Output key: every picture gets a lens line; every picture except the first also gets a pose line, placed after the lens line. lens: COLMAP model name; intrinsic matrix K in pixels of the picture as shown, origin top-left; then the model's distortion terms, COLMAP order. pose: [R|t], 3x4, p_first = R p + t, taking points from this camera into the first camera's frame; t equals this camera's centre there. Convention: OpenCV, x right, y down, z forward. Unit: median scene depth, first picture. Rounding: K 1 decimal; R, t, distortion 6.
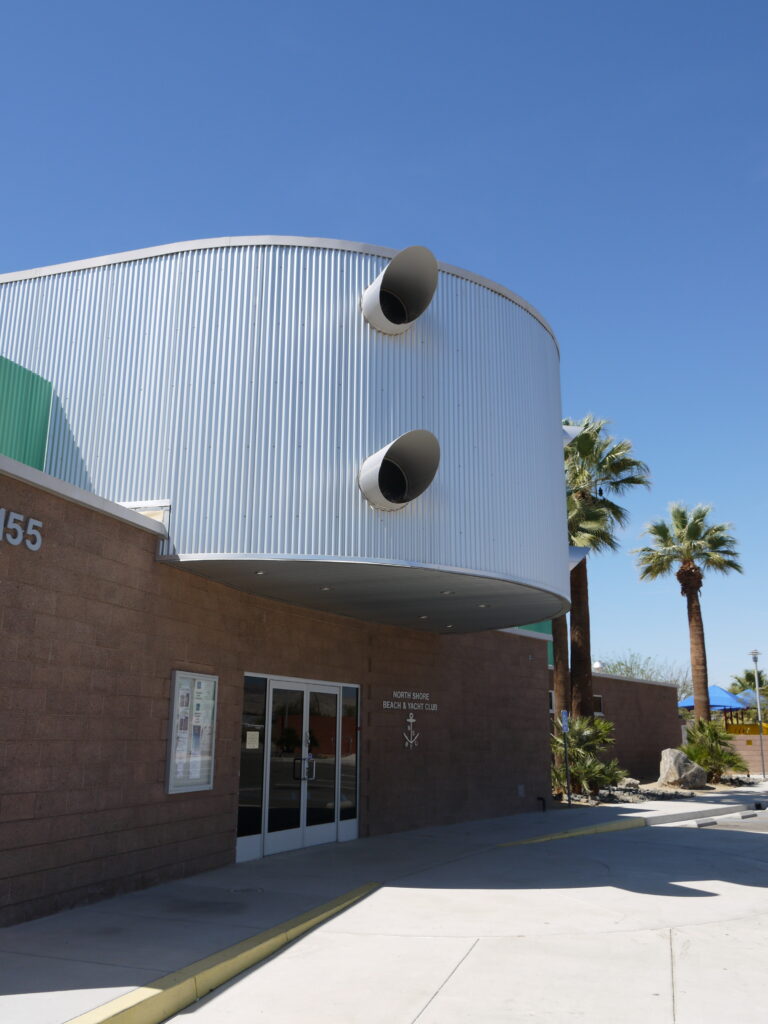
lens RADIAL K [[875.5, 0, 382.8], [0, 875.5, 515.6], [0, 0, 1]] dist [-0.074153, -0.017758]
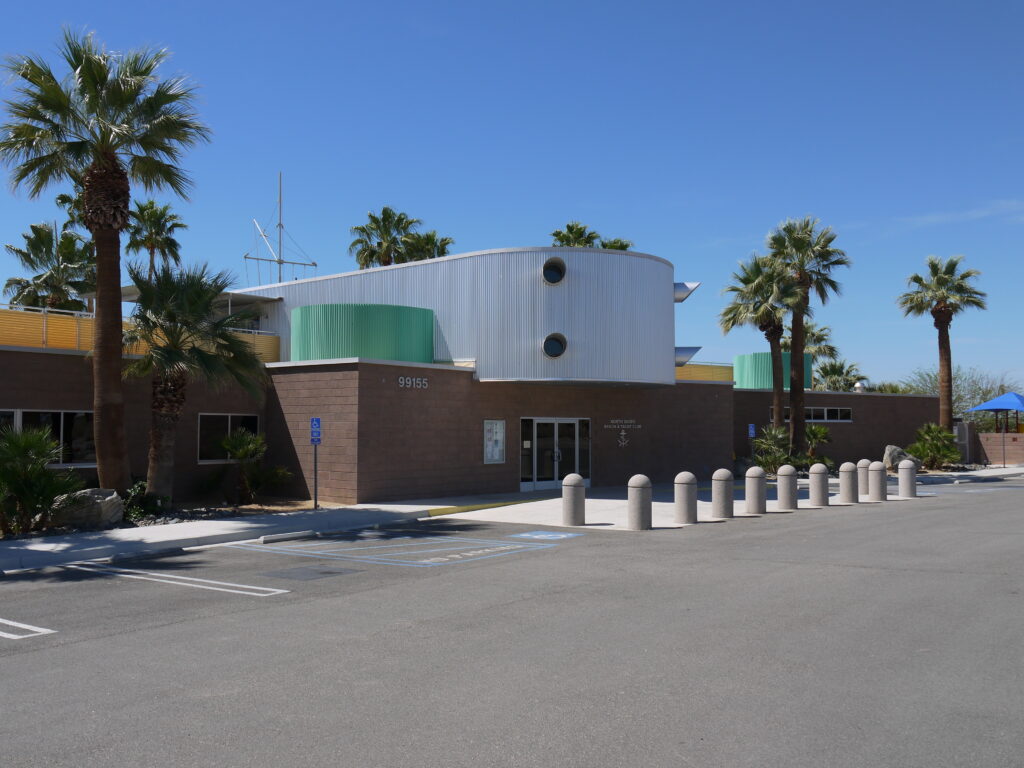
lens RADIAL K [[875.5, 0, 512.5], [0, 875.5, 381.6], [0, 0, 1]] dist [-0.074153, -0.017758]
pose [[0.923348, -0.045715, -0.381233, 0.727775], [0.112942, 0.981299, 0.155876, -0.291300], [0.366977, -0.186985, 0.911243, -1.175685]]
